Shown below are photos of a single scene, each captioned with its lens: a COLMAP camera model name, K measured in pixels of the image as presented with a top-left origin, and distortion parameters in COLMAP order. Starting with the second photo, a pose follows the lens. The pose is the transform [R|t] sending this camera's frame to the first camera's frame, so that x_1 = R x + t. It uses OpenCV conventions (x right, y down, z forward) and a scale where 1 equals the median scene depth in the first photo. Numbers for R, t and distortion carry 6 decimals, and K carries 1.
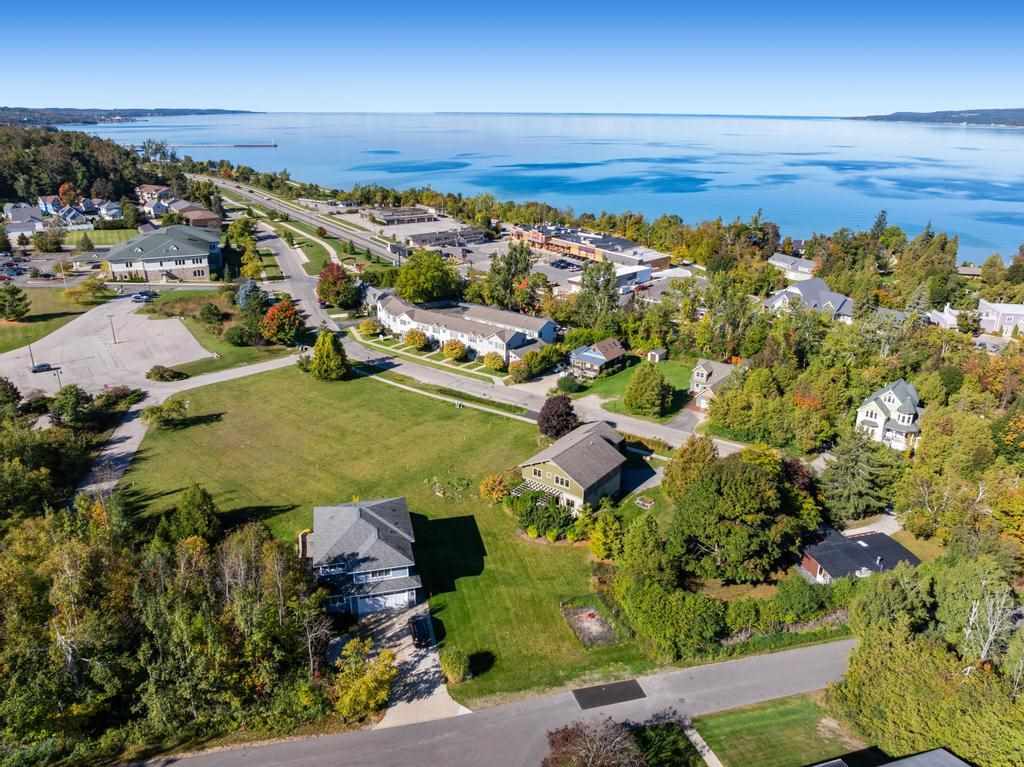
lens RADIAL K [[720.2, 0, 513.7], [0, 720.2, 378.9], [0, 0, 1]] dist [-0.042212, 0.009019]
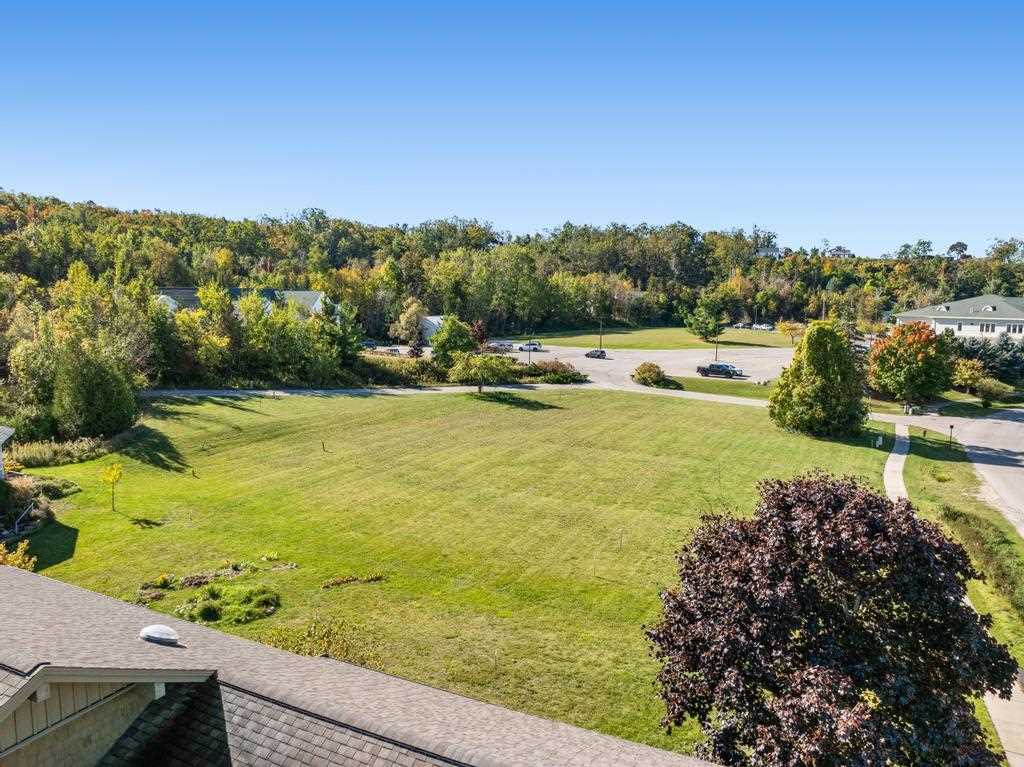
lens RADIAL K [[720.2, 0, 515.3], [0, 720.2, 380.4], [0, 0, 1]] dist [-0.042212, 0.009019]
pose [[0.203407, 0.110709, -0.972815, 0.142966], [-0.348923, 0.936548, 0.033625, 0.018755], [0.914810, 0.332598, 0.229130, 0.763793]]
